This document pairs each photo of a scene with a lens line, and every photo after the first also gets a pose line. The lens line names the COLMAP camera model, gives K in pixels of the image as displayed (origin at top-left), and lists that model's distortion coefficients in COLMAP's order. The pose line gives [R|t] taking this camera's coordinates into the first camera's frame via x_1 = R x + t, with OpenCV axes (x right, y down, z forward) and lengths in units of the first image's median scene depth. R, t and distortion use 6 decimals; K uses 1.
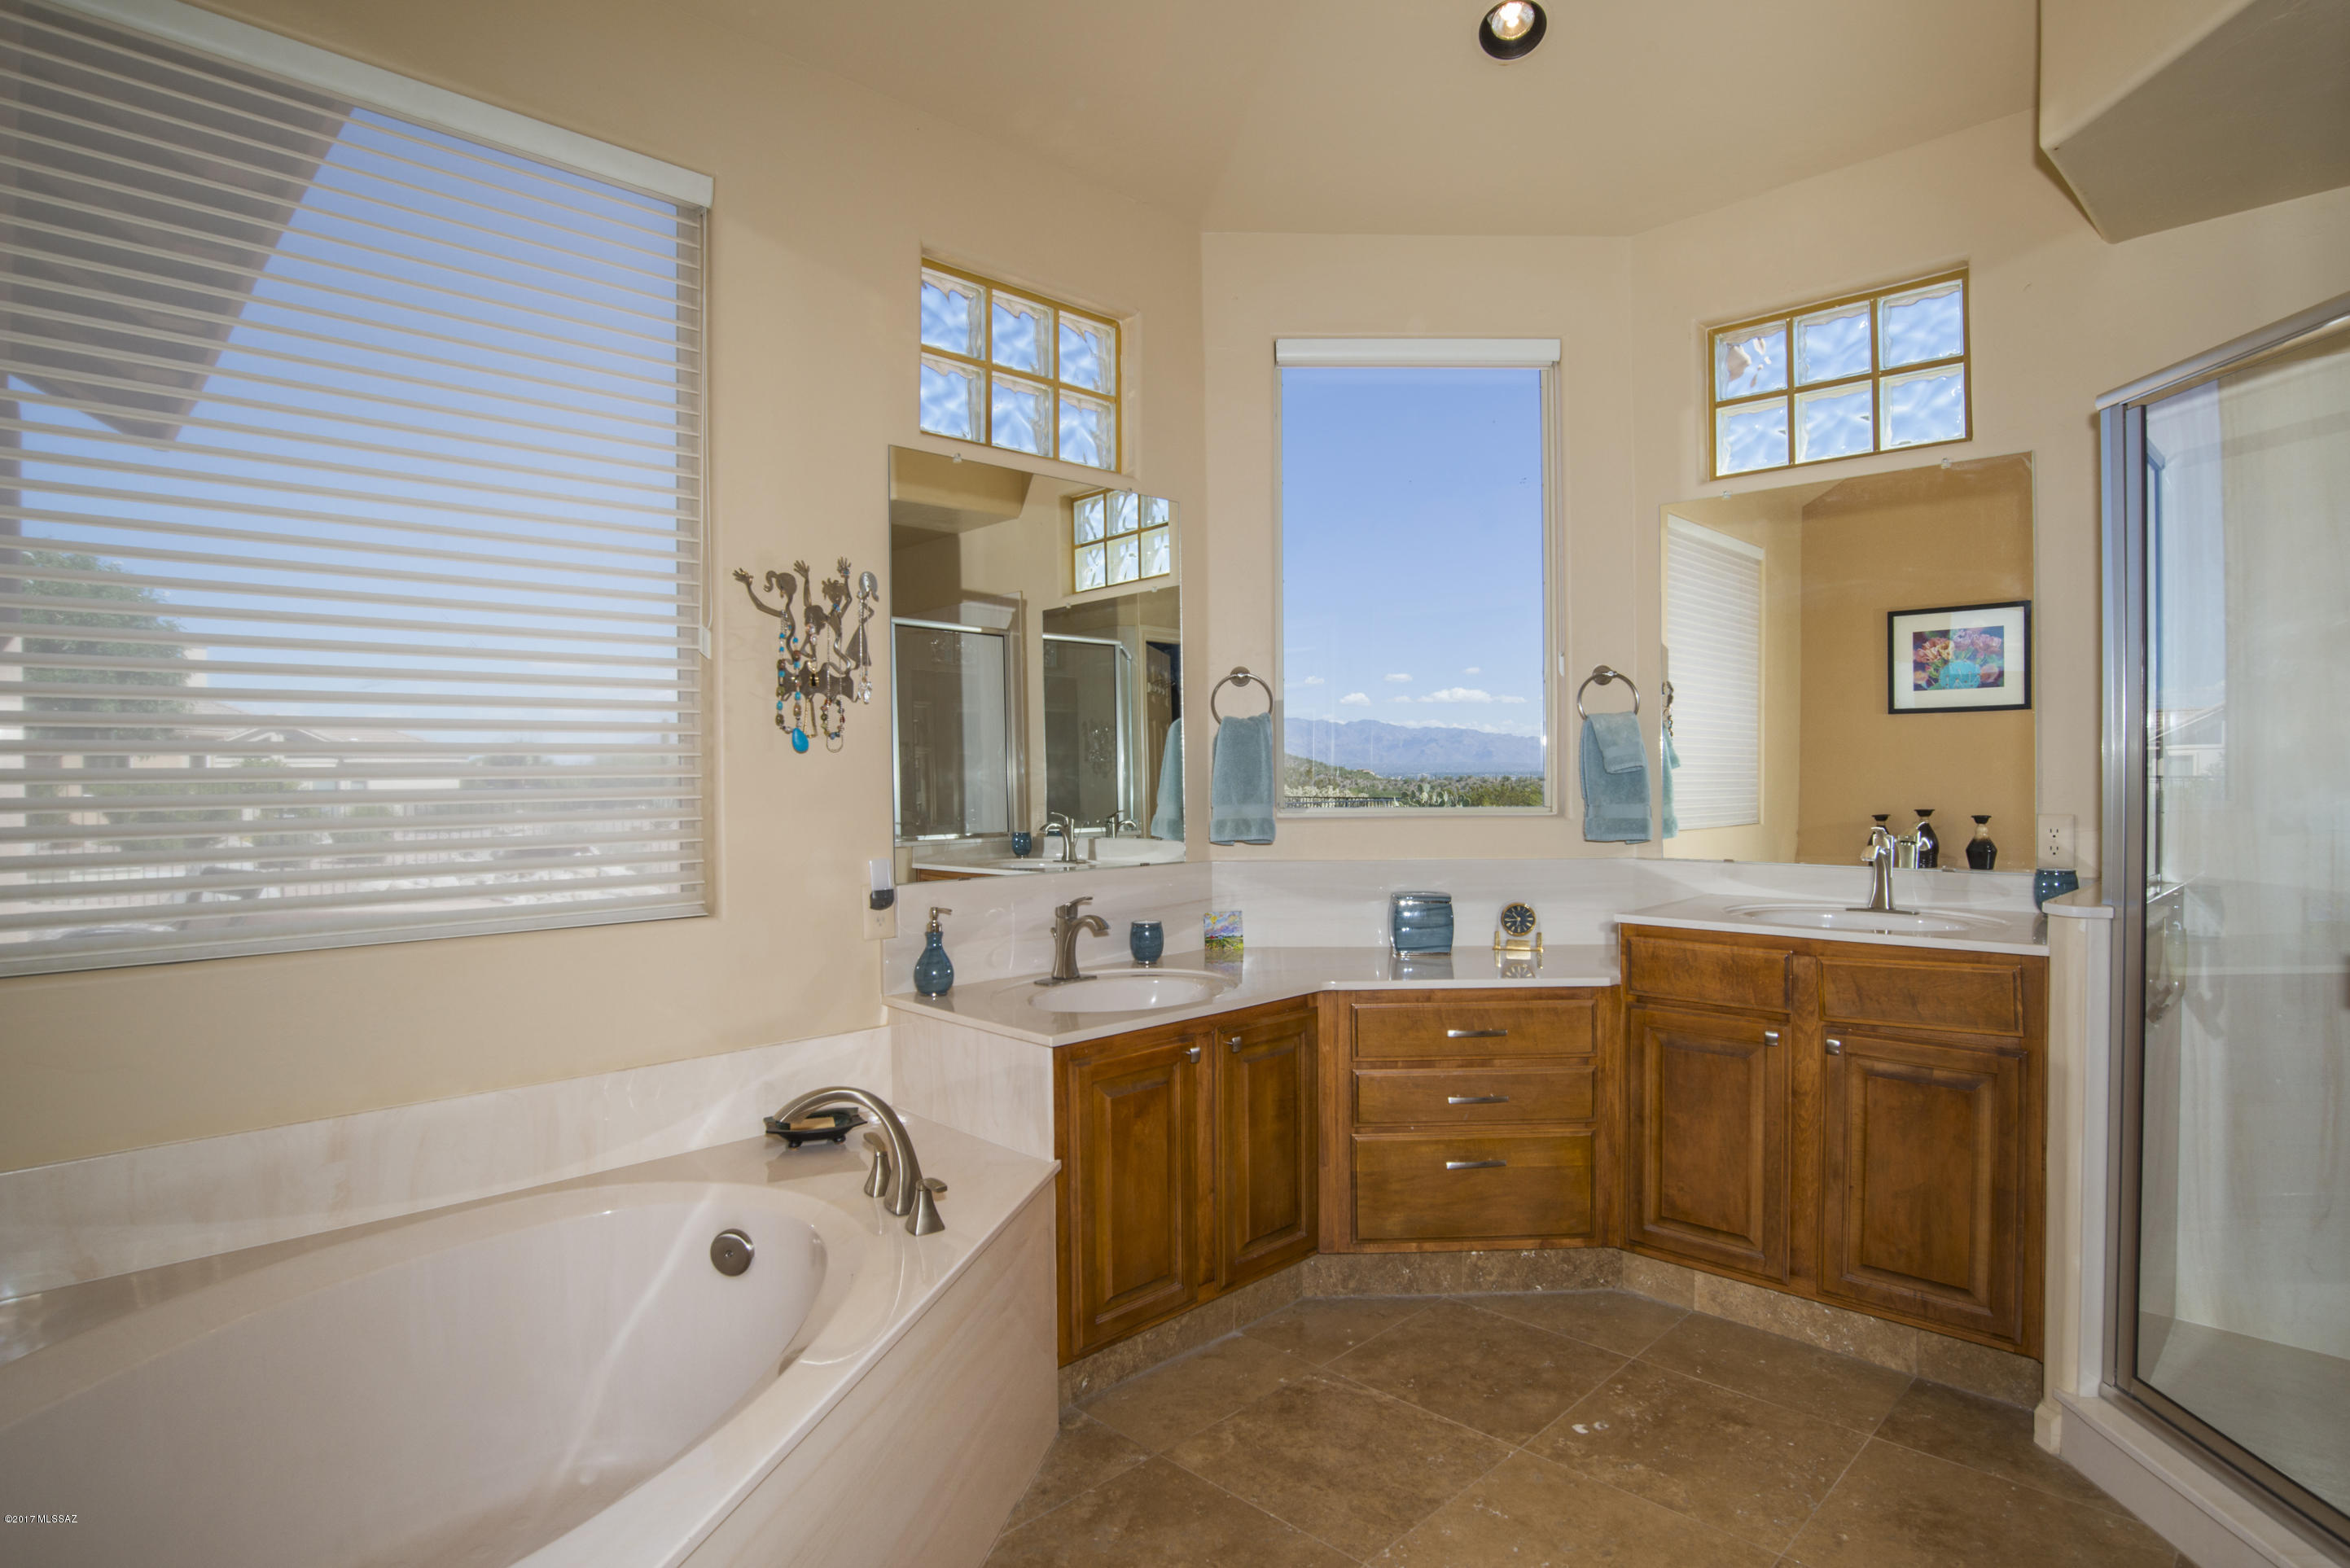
lens RADIAL K [[1198.0, 0, 1117.5], [0, 1198.0, 782.4], [0, 0, 1]] dist [-0.032436, 0.010790]
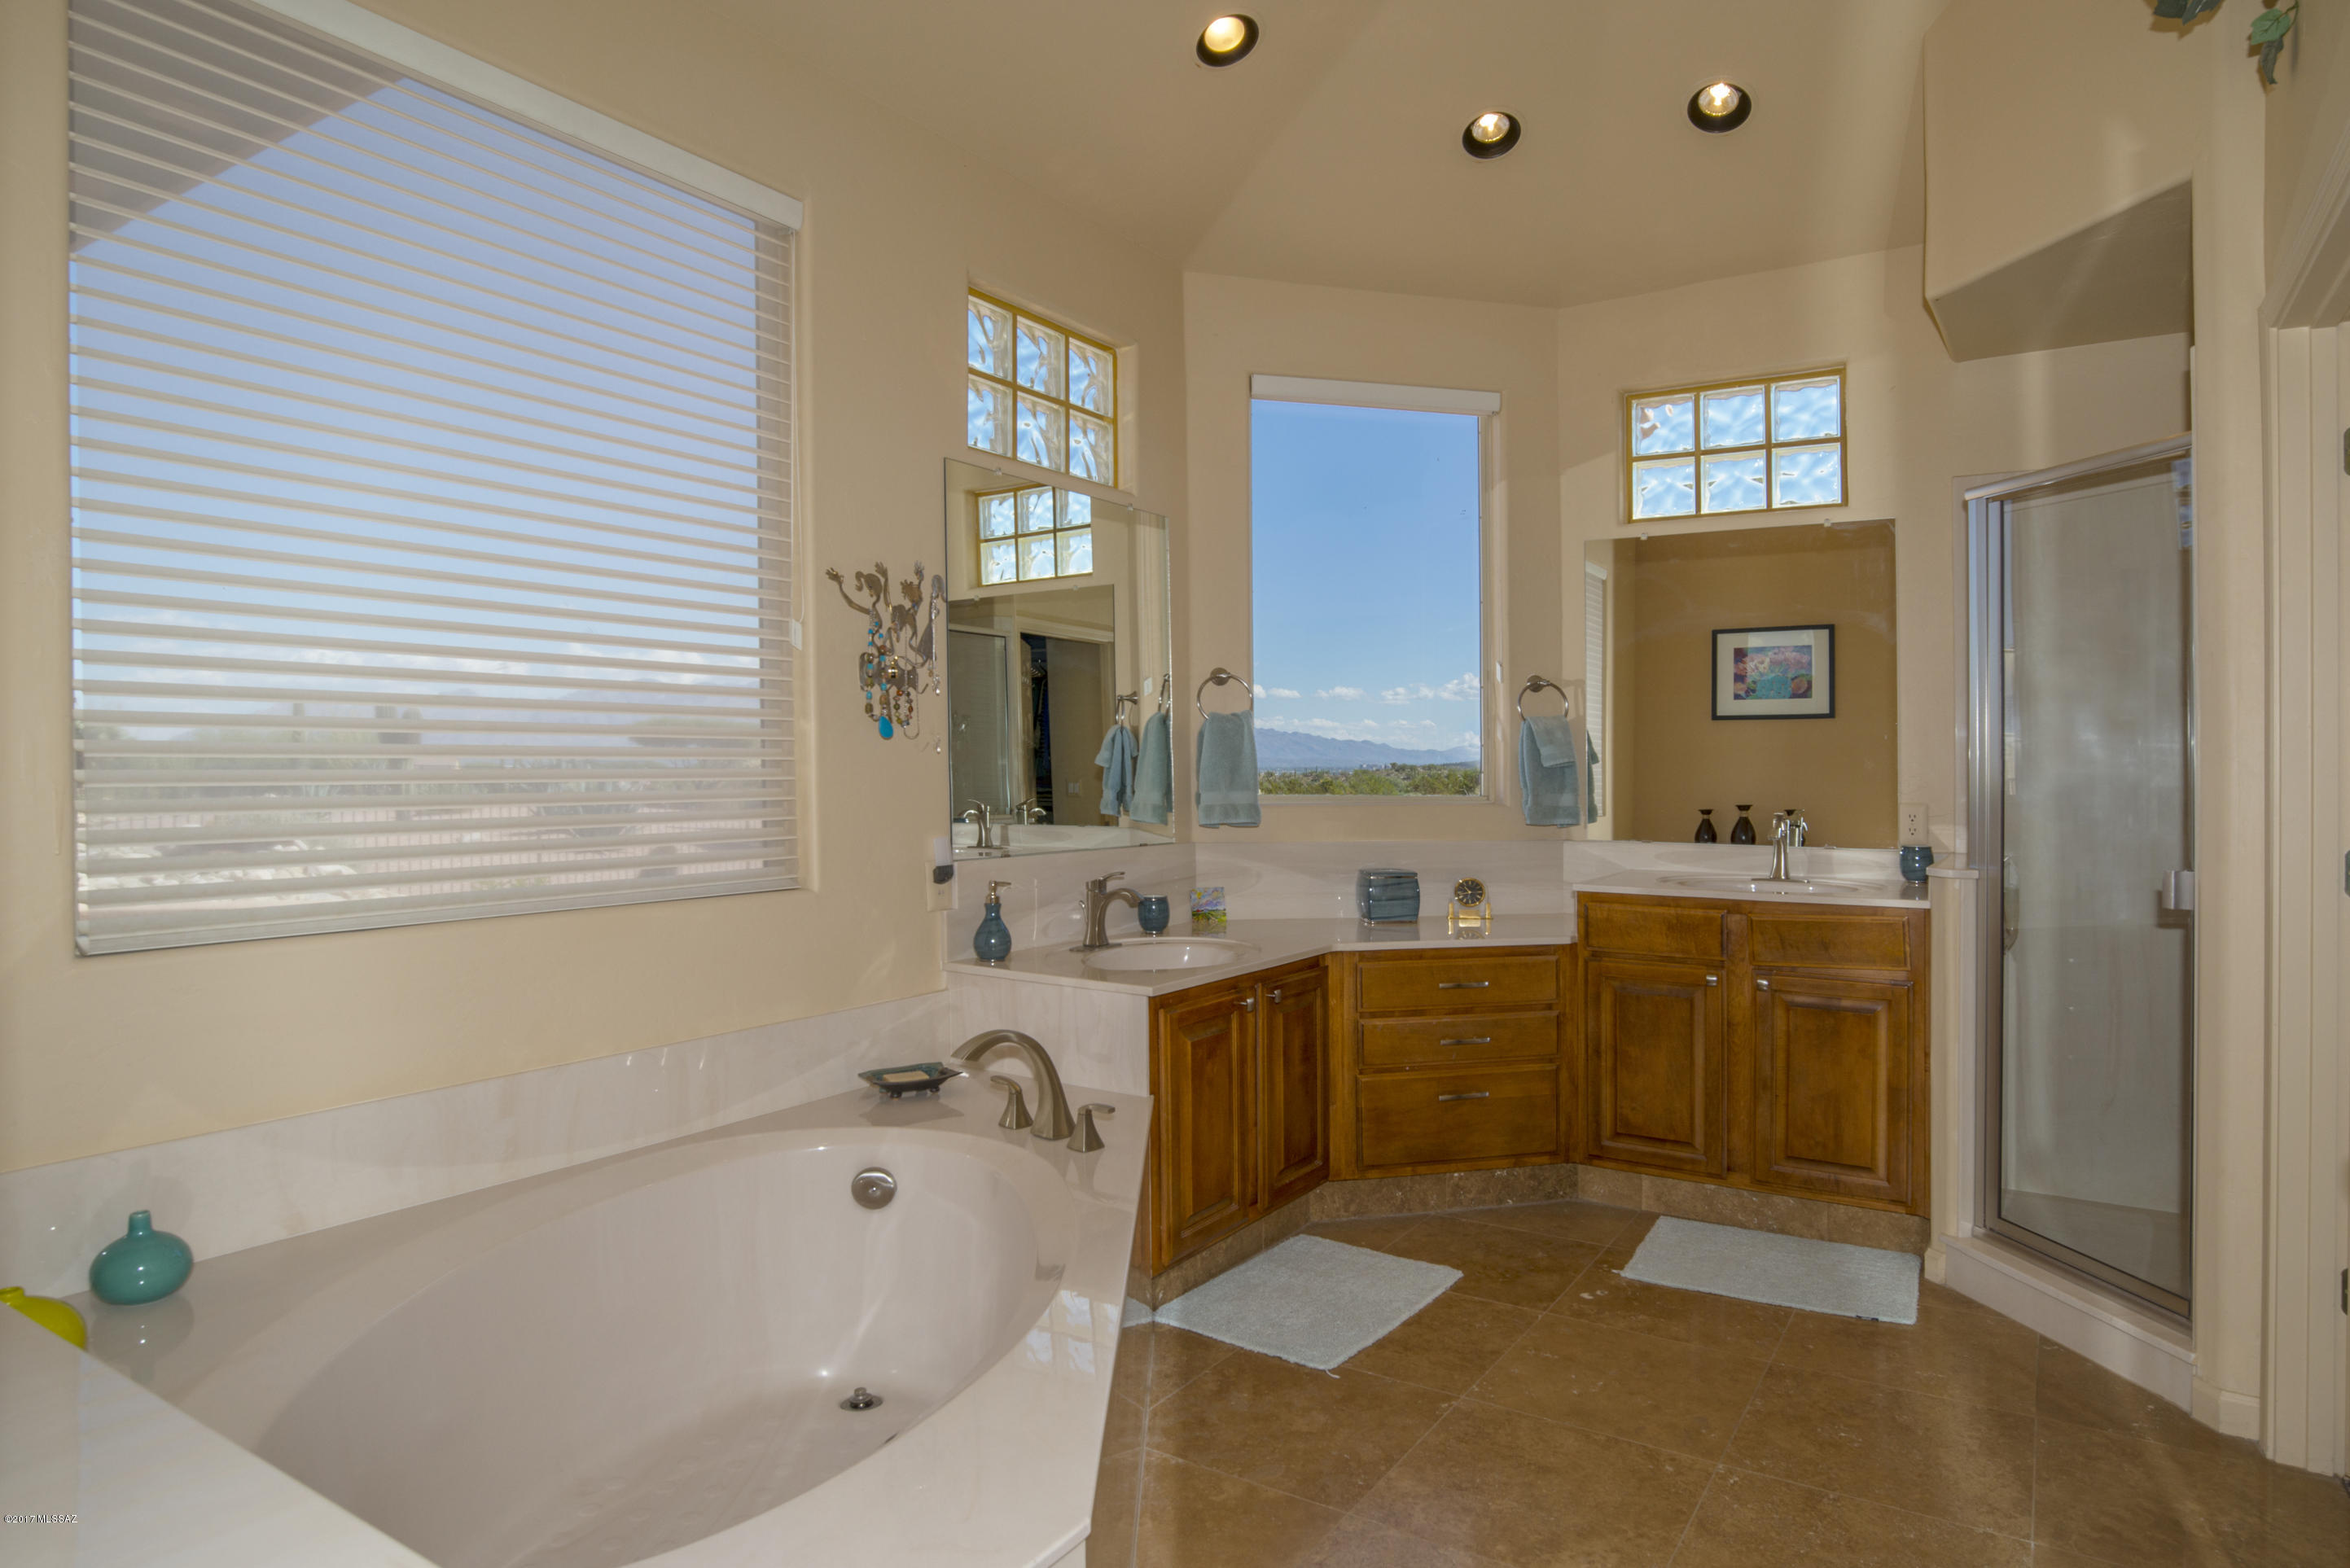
lens RADIAL K [[1260.5, 0, 1090.7], [0, 1260.5, 759.7], [0, 0, 1]] dist [-0.002161, -0.000101]
pose [[0.984743, 0.013633, 0.173479, -0.278644], [-0.011511, 0.999846, -0.013233, 0.007184], [-0.173633, 0.011034, 0.984749, -0.166780]]
